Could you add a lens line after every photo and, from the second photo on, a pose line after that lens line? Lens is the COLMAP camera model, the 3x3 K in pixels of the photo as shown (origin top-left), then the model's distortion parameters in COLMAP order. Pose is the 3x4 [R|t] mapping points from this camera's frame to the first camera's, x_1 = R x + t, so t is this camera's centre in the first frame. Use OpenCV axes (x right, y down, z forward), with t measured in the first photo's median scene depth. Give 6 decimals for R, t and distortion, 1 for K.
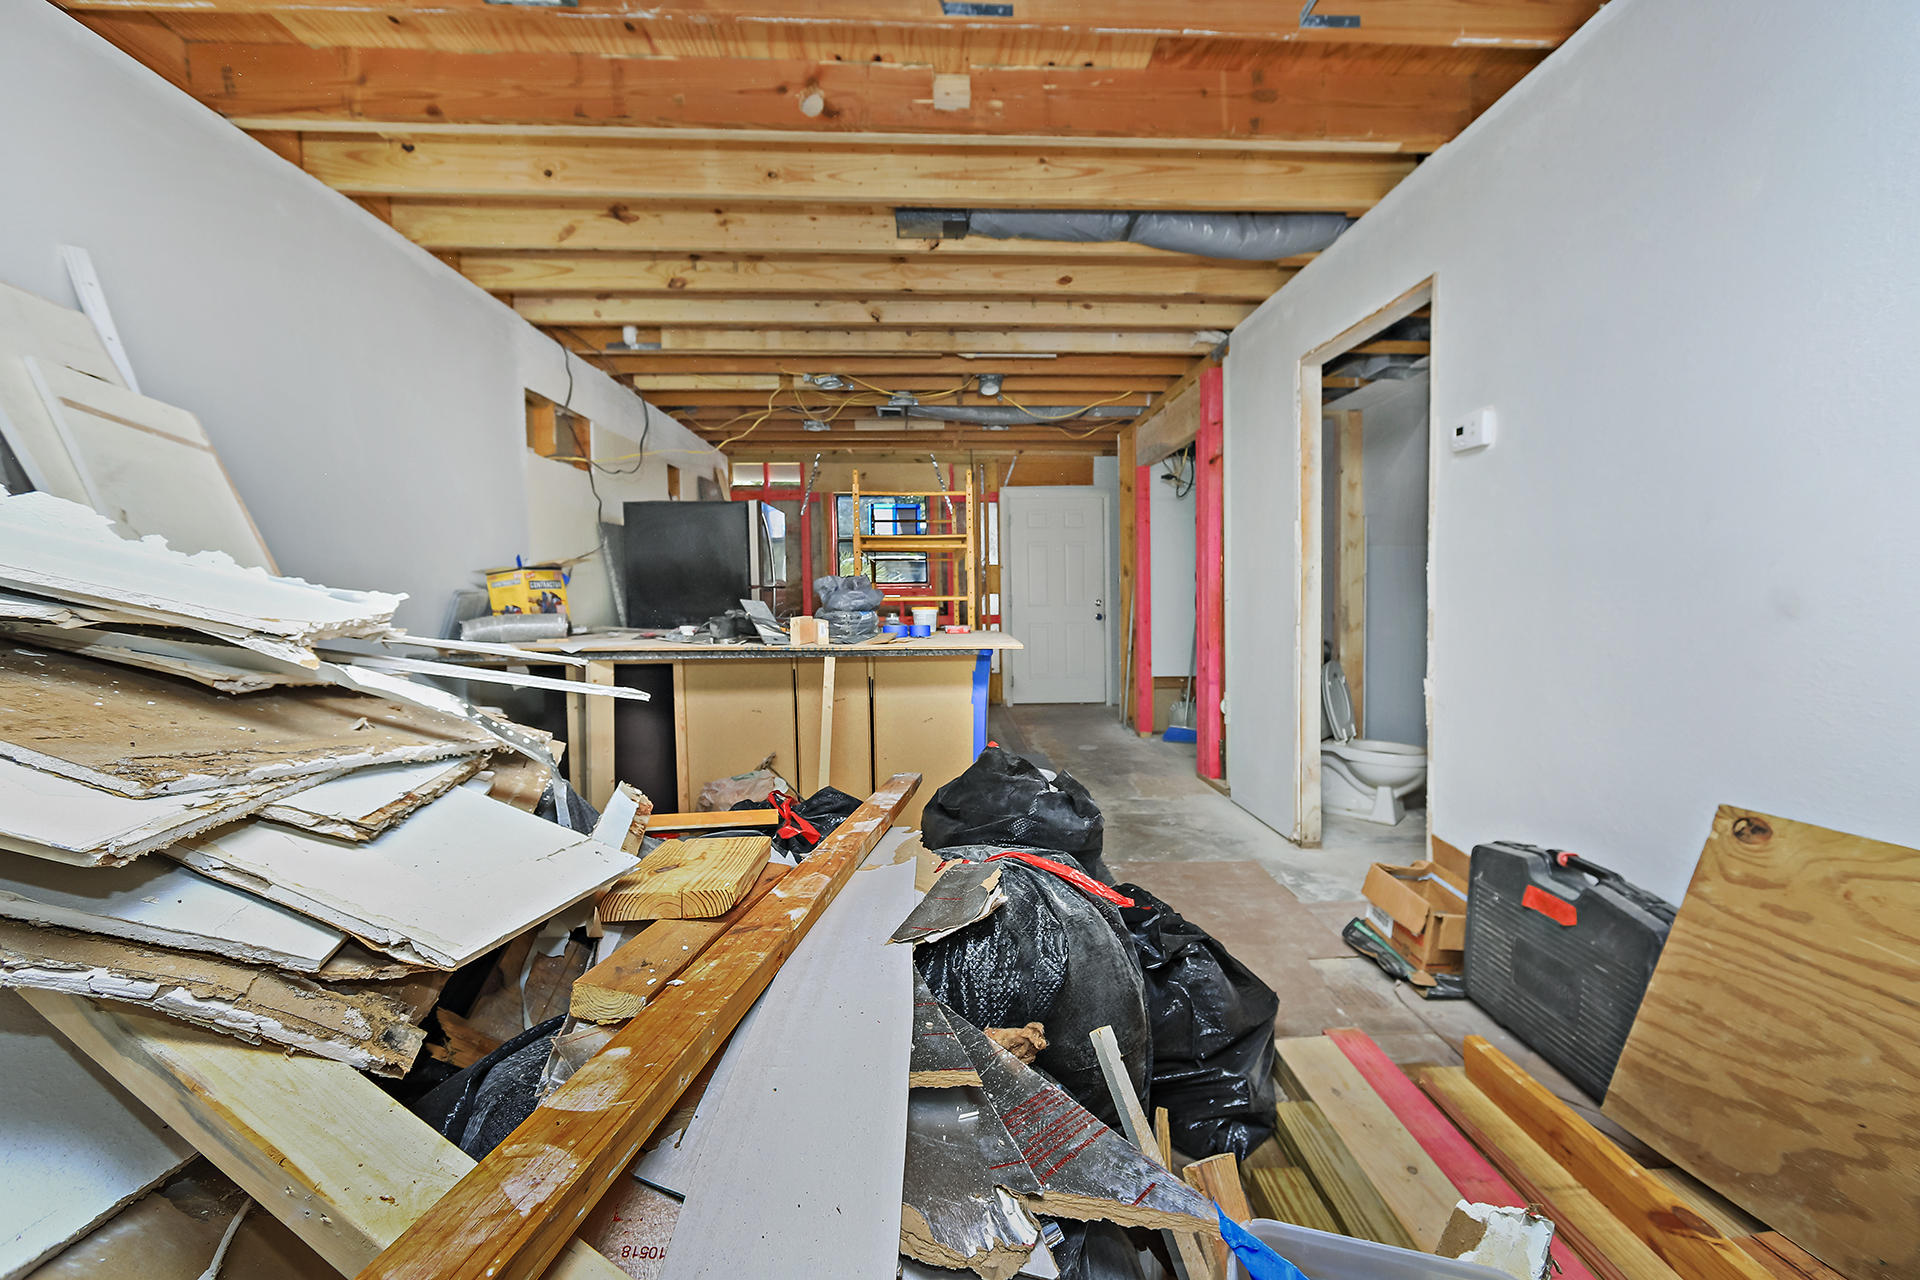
lens RADIAL K [[757.4, 0, 968.2], [0, 757.4, 641.3], [0, 0, 1]] dist [-0.003201, -0.000169]
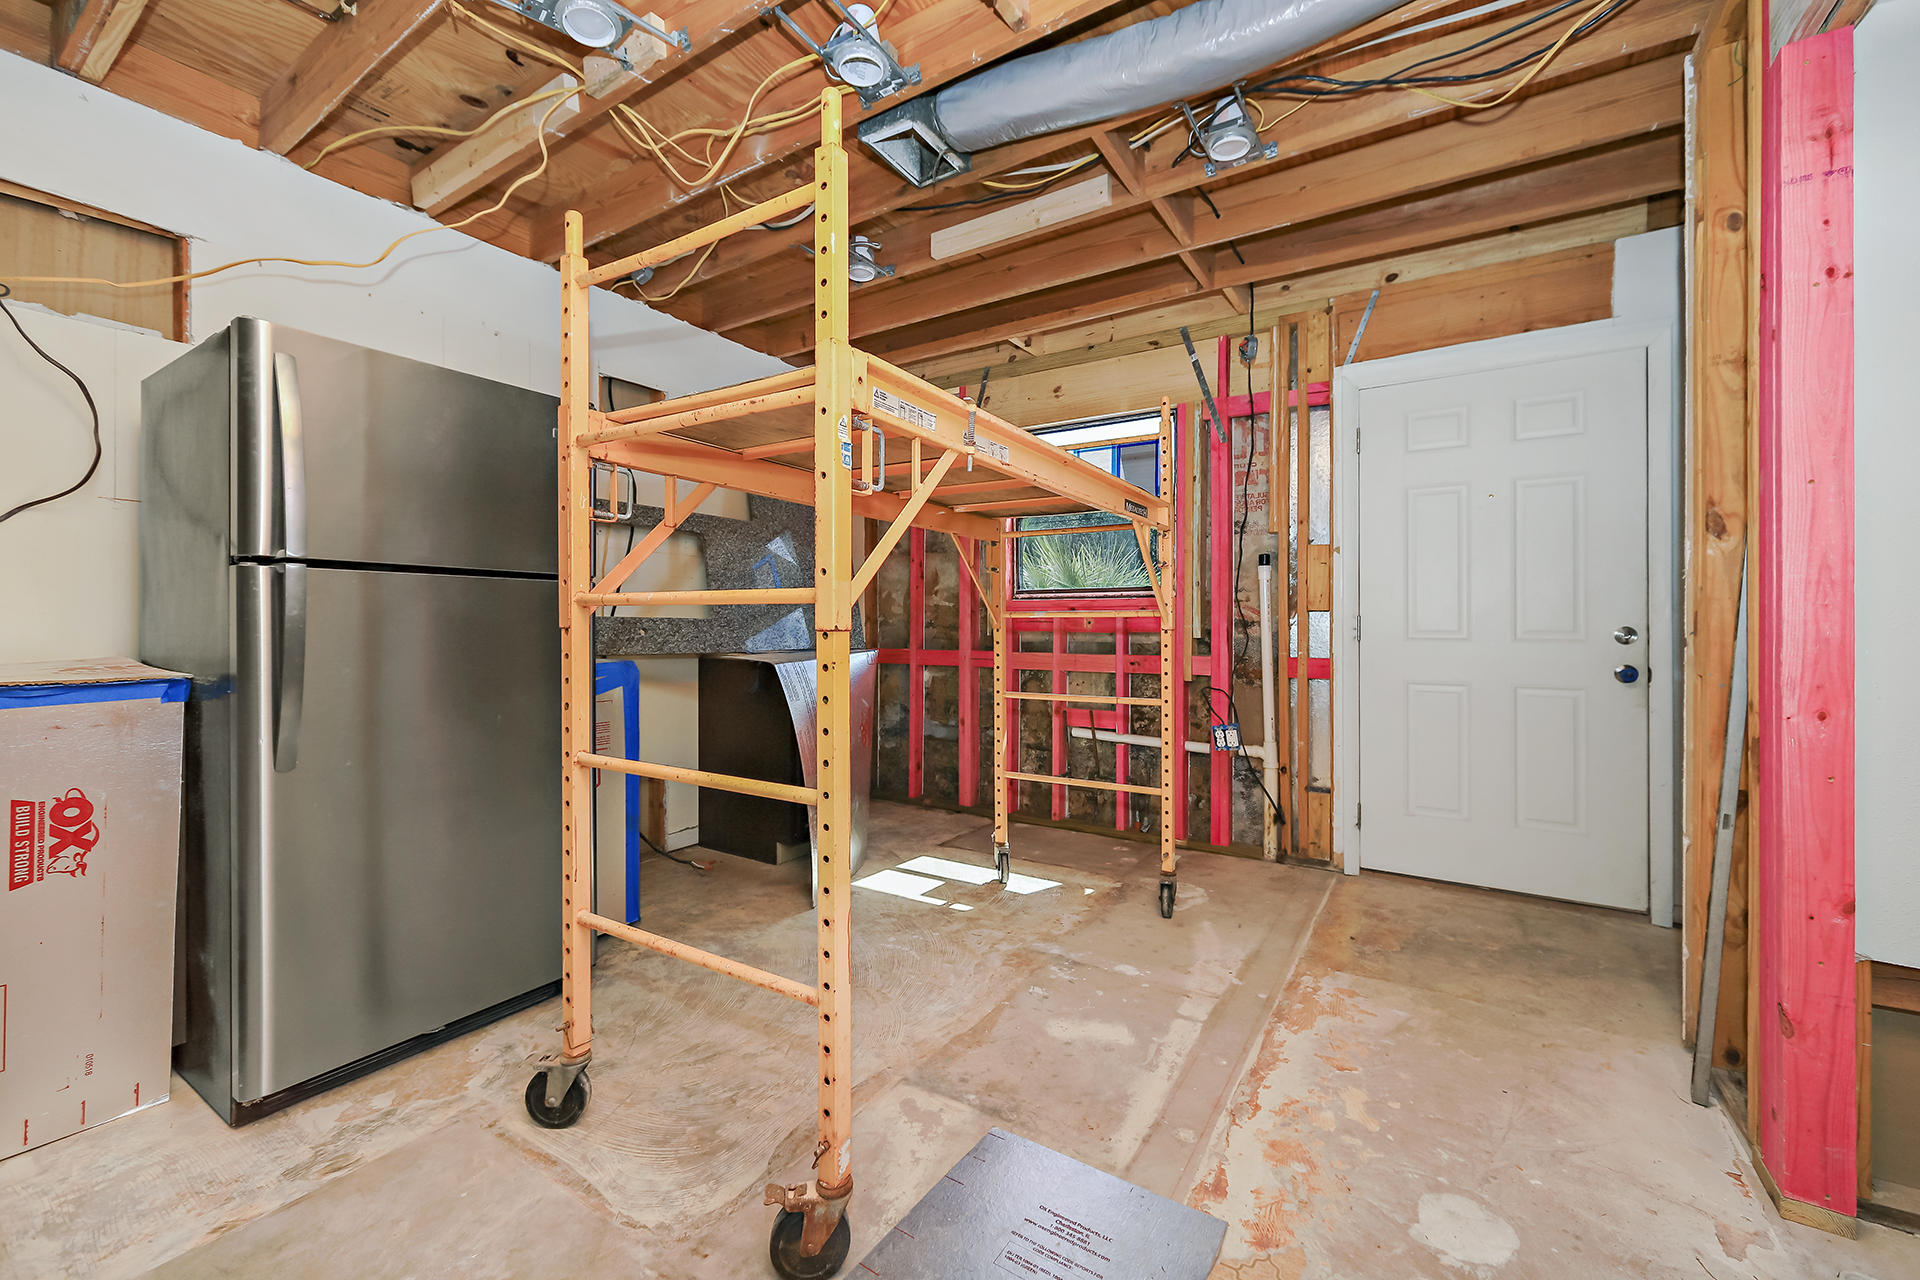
lens RADIAL K [[757.4, 0, 969.7], [0, 757.4, 635.1], [0, 0, 1]] dist [-0.003201, -0.000169]
pose [[0.822757, 0.018734, -0.568085, 0.120188], [-0.049075, 0.998066, -0.038161, -0.021585], [0.566271, 0.059276, 0.822085, 0.527079]]
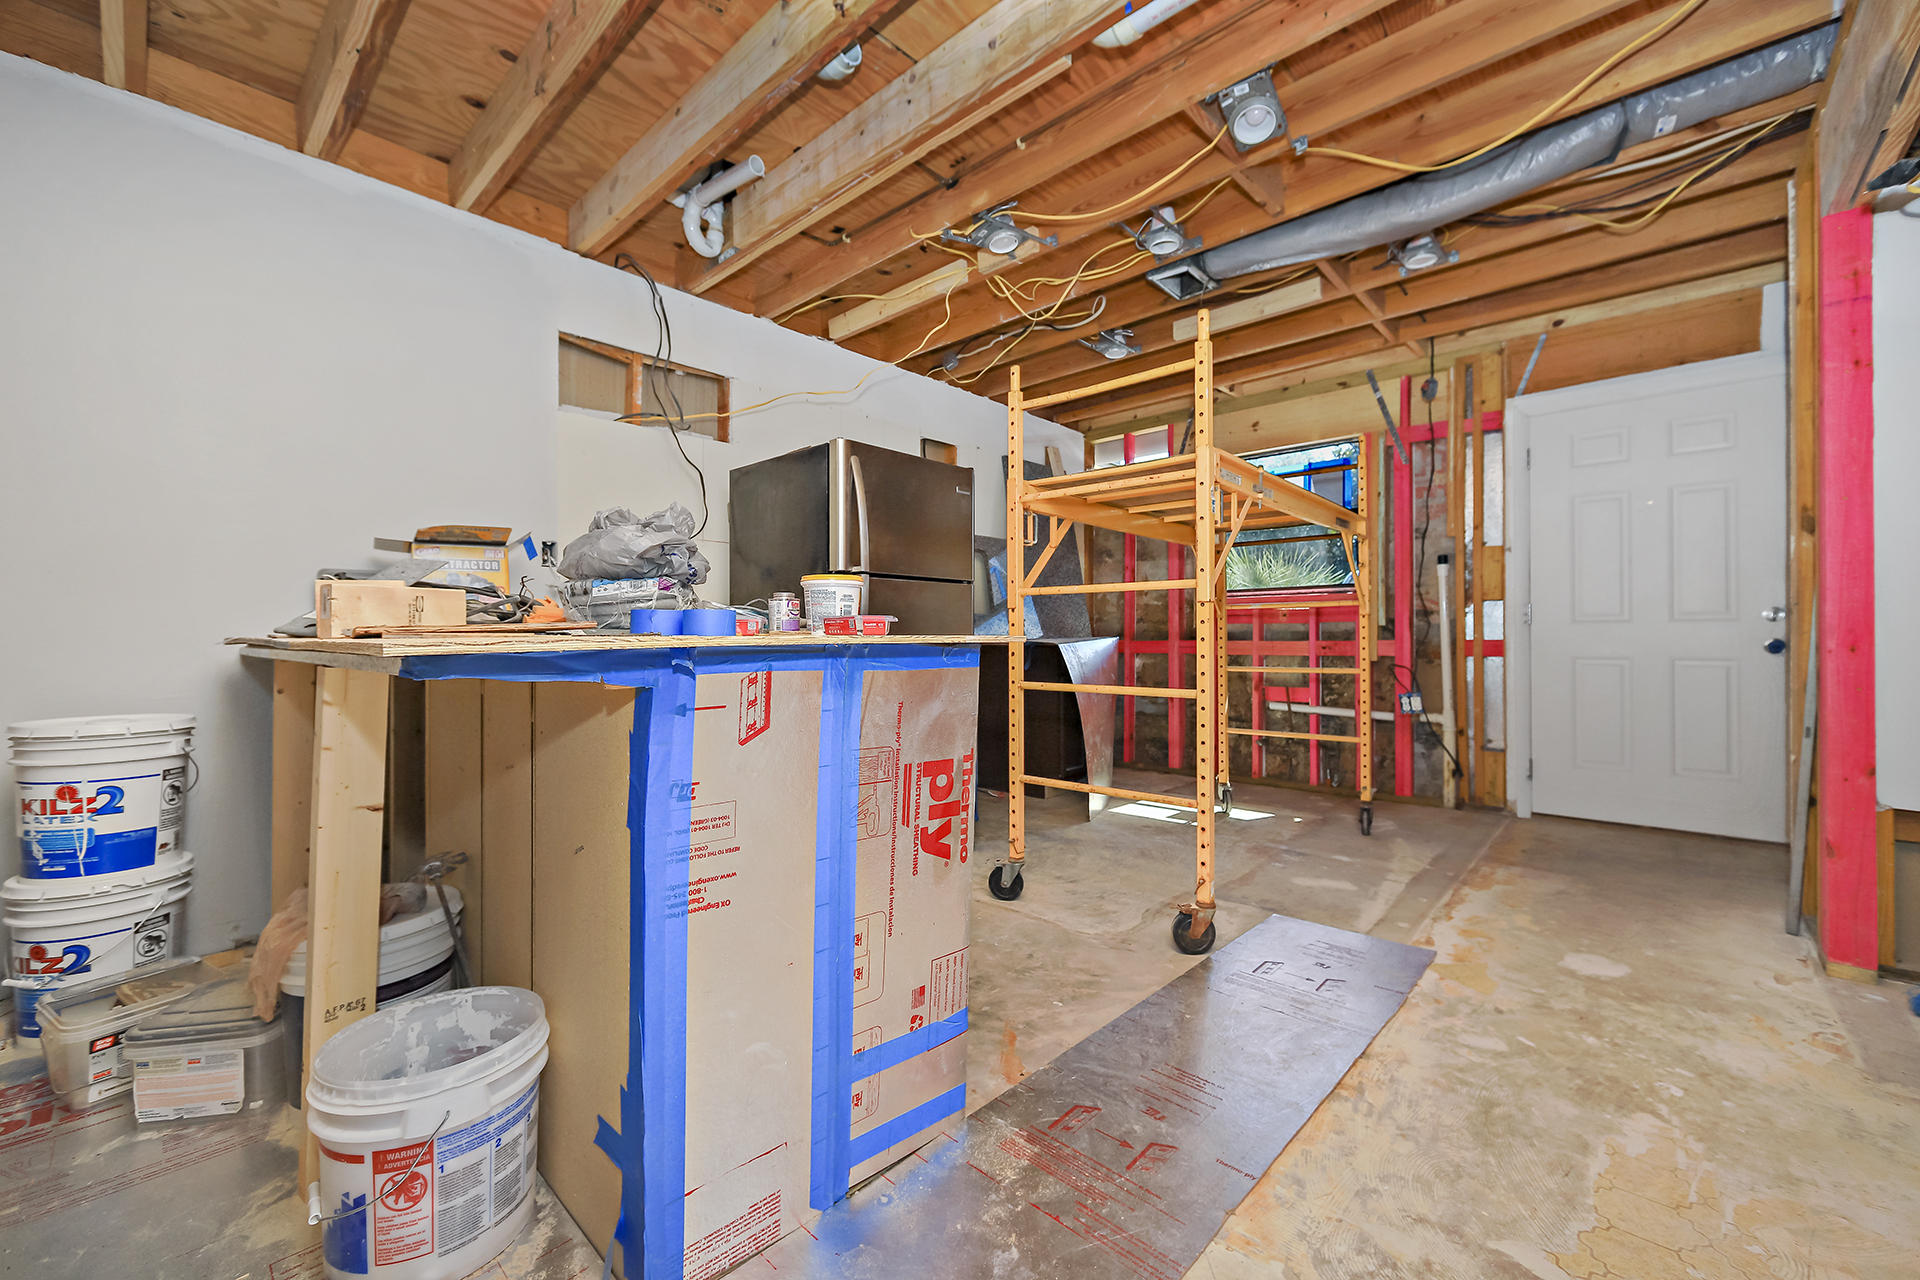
lens RADIAL K [[757.4, 0, 968.9], [0, 757.4, 649.5], [0, 0, 1]] dist [-0.003201, -0.000169]
pose [[0.713928, 0.016850, -0.700017, 0.147169], [-0.048245, 0.998518, -0.025169, 0.003438], [0.698555, 0.051741, 0.713683, 0.365591]]
